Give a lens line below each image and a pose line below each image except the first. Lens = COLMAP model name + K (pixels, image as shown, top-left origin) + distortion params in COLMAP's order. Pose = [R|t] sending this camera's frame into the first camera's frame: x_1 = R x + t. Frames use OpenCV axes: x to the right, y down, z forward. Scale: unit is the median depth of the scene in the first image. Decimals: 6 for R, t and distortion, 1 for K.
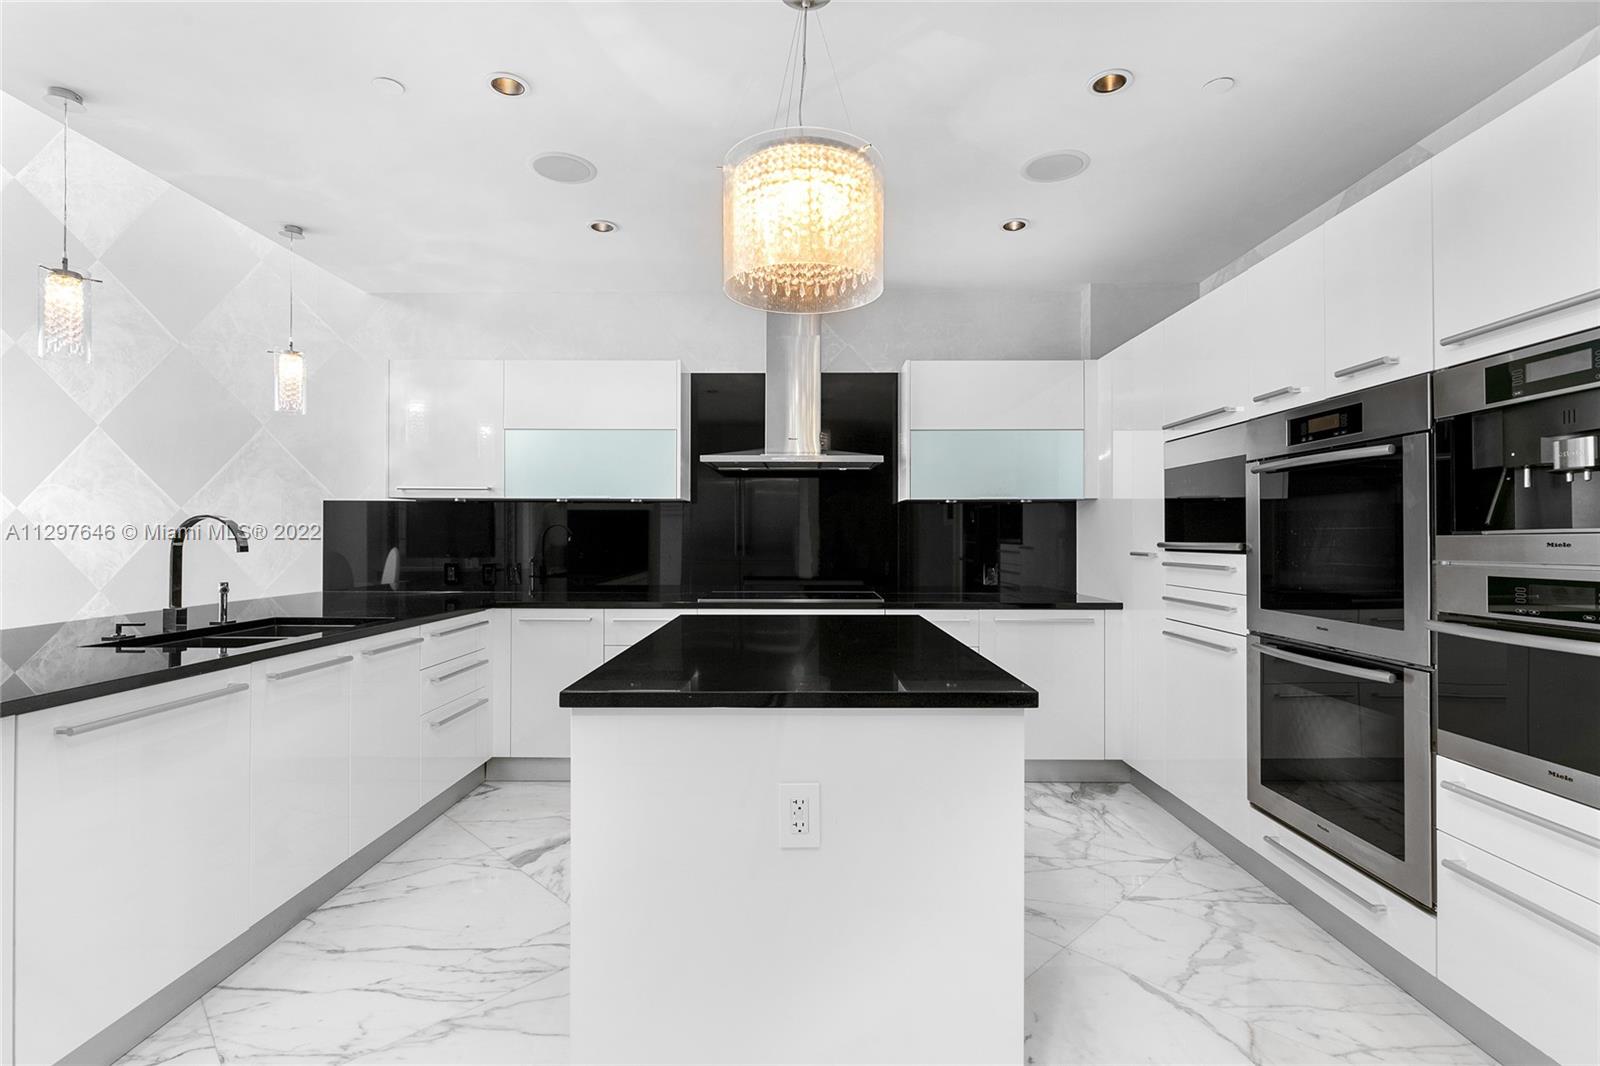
lens RADIAL K [[759.5, 0, 800.0], [0, 759.5, 533.0], [0, 0, 1]] dist [0.001140, -0.000341]
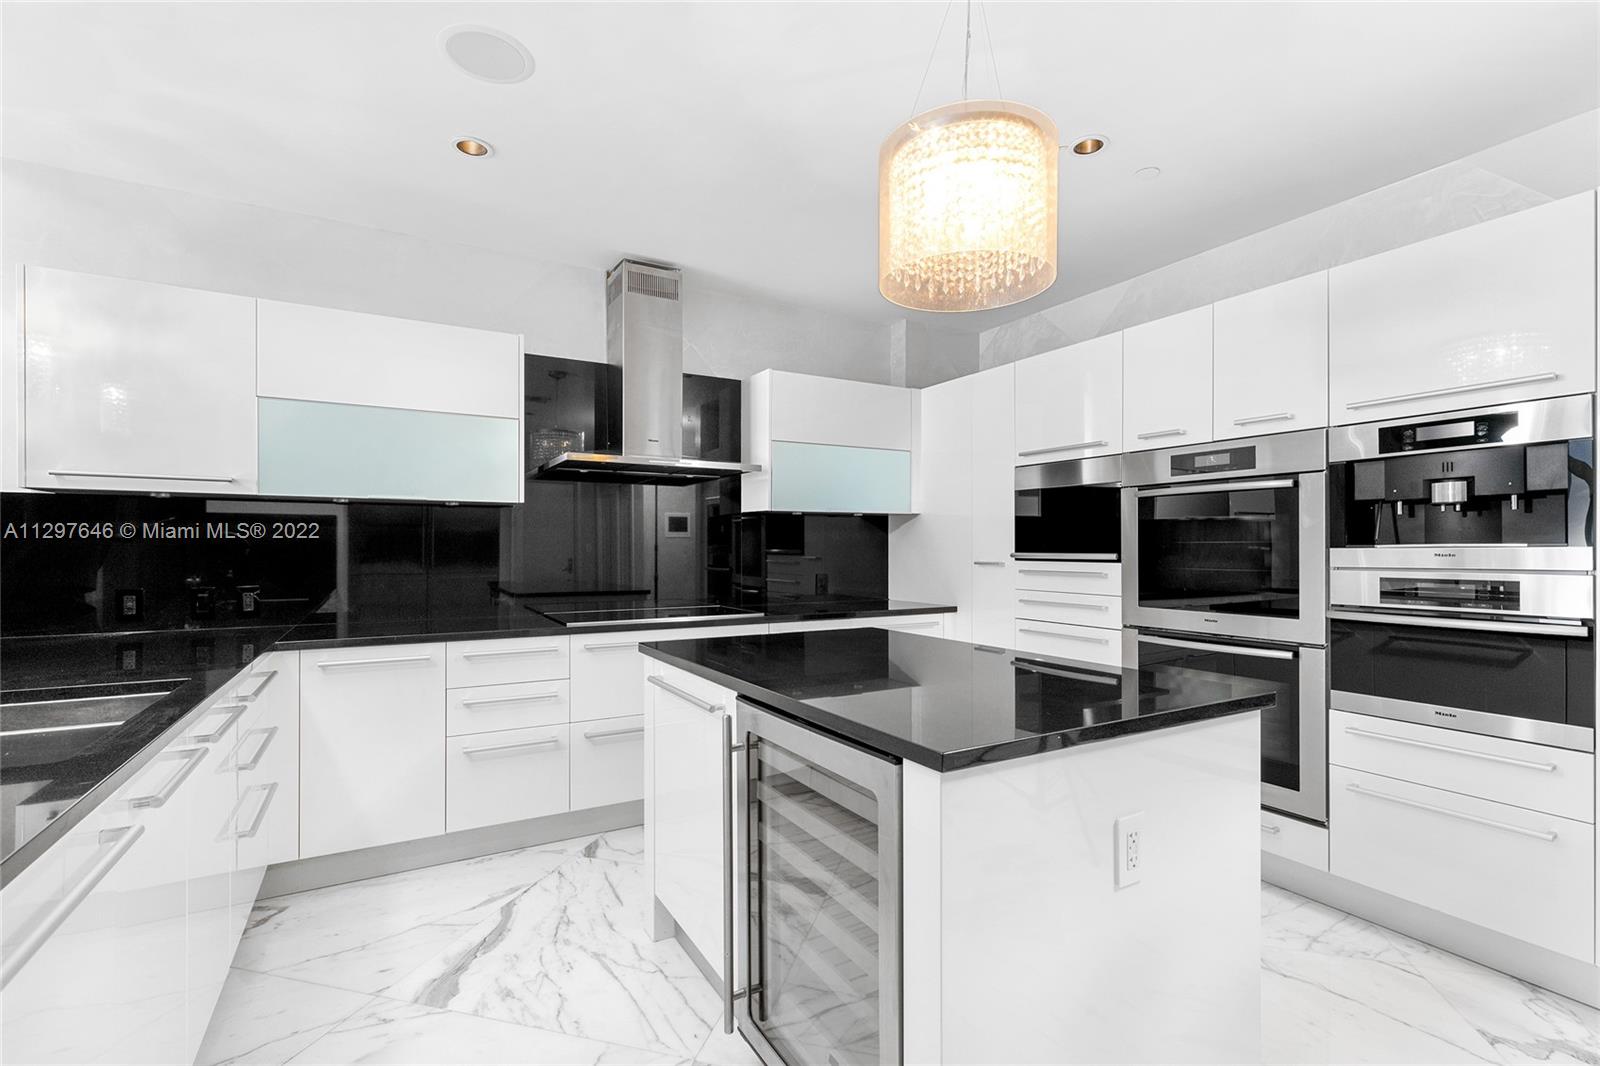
lens RADIAL K [[732.5, 0, 804.3], [0, 732.5, 543.6], [0, 0, 1]] dist [0.006805, 0.000386]
pose [[0.864502, 0.001608, 0.502627, -0.541032], [-0.001803, 0.999998, -0.000097, -0.002457], [-0.502626, -0.000822, 0.864503, 0.283044]]
